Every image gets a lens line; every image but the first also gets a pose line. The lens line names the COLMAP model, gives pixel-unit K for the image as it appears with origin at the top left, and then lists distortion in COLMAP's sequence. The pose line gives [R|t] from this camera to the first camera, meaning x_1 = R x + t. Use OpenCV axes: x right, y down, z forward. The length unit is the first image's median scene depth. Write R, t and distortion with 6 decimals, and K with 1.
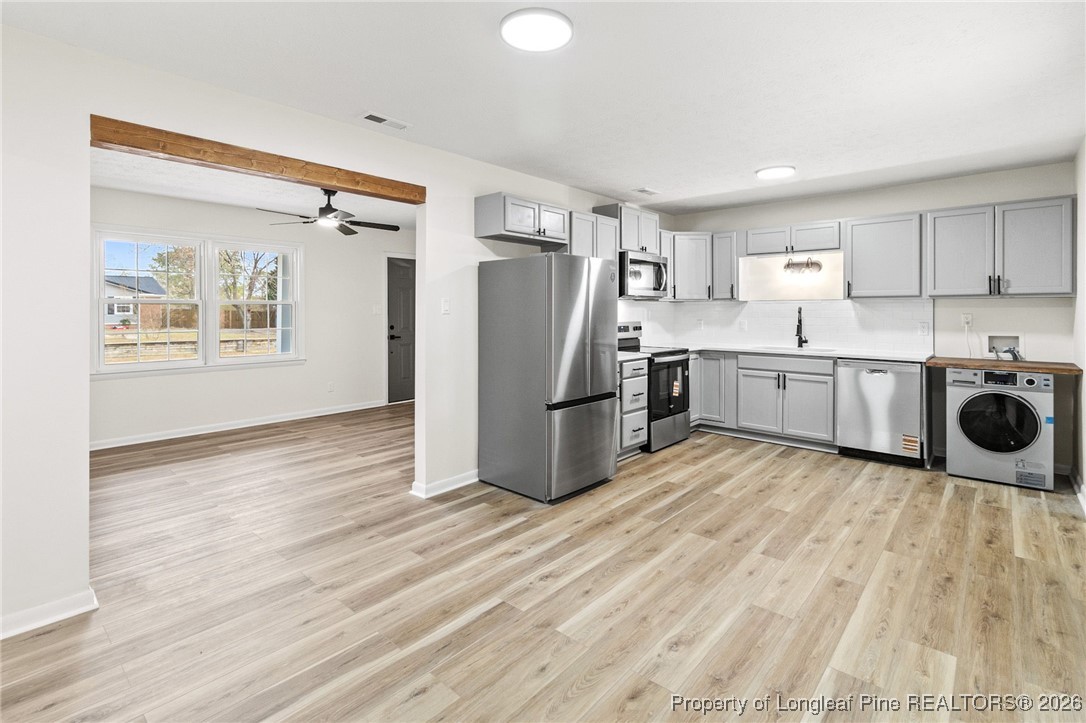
lens RADIAL K [[509.5, 0, 544.4], [0, 509.5, 314.9], [0, 0, 1]] dist [0.001230, 0.000832]
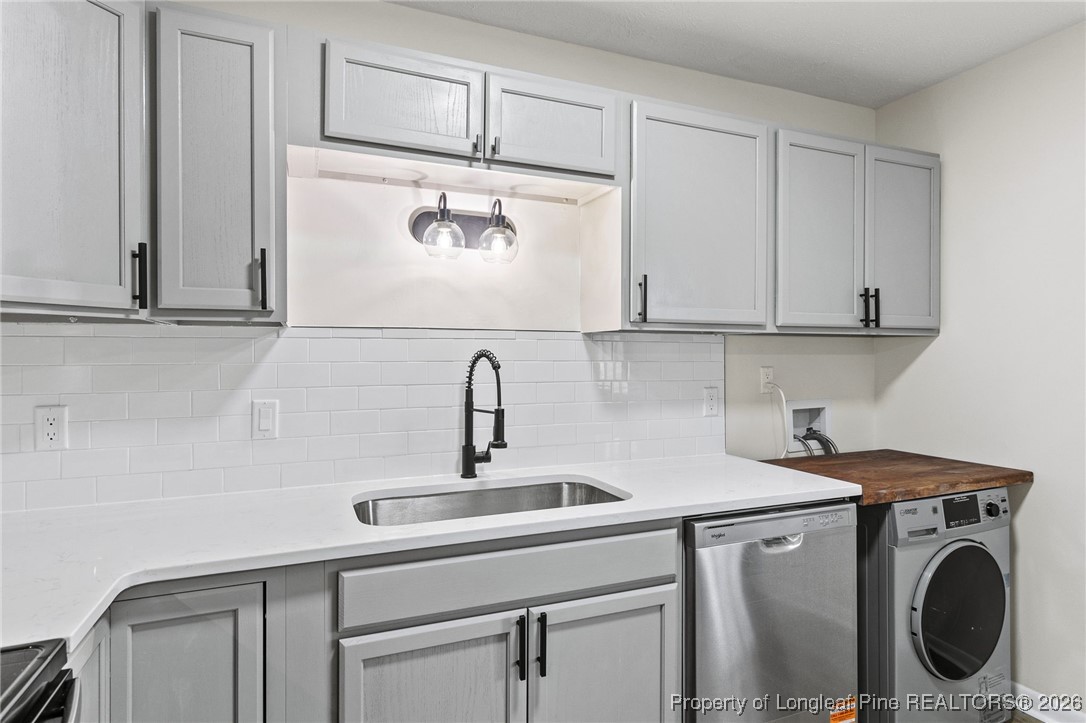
lens RADIAL K [[590.8, 0, 548.1], [0, 590.8, 353.2], [0, 0, 1]] dist [0.005040, 0.000420]
pose [[0.425475, 0.006290, 0.904948, 0.227933], [0.009048, 0.999896, -0.011204, -0.011368], [-0.904925, 0.012955, 0.425374, 0.968479]]
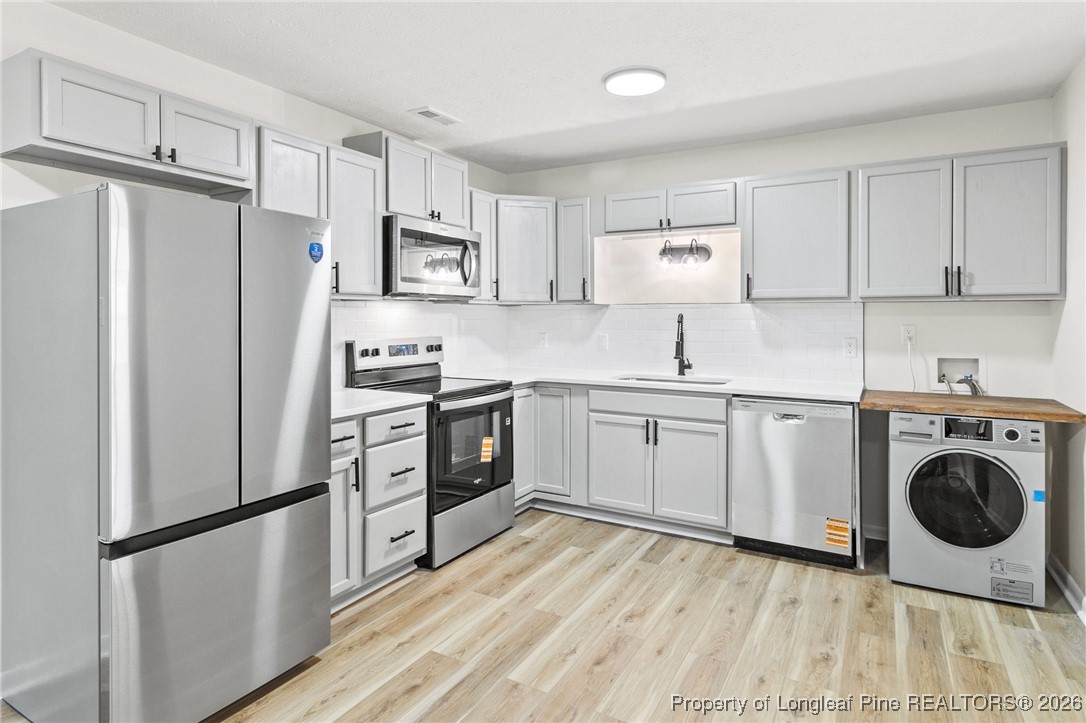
lens RADIAL K [[599.9, 0, 546.5], [0, 599.9, 319.7], [0, 0, 1]] dist [0.010841, -0.000261]
pose [[0.976984, 0.001333, 0.213309, 0.201366], [-0.000357, 0.999989, -0.004613, -0.005463], [-0.213312, 0.004431, 0.976974, 0.338485]]
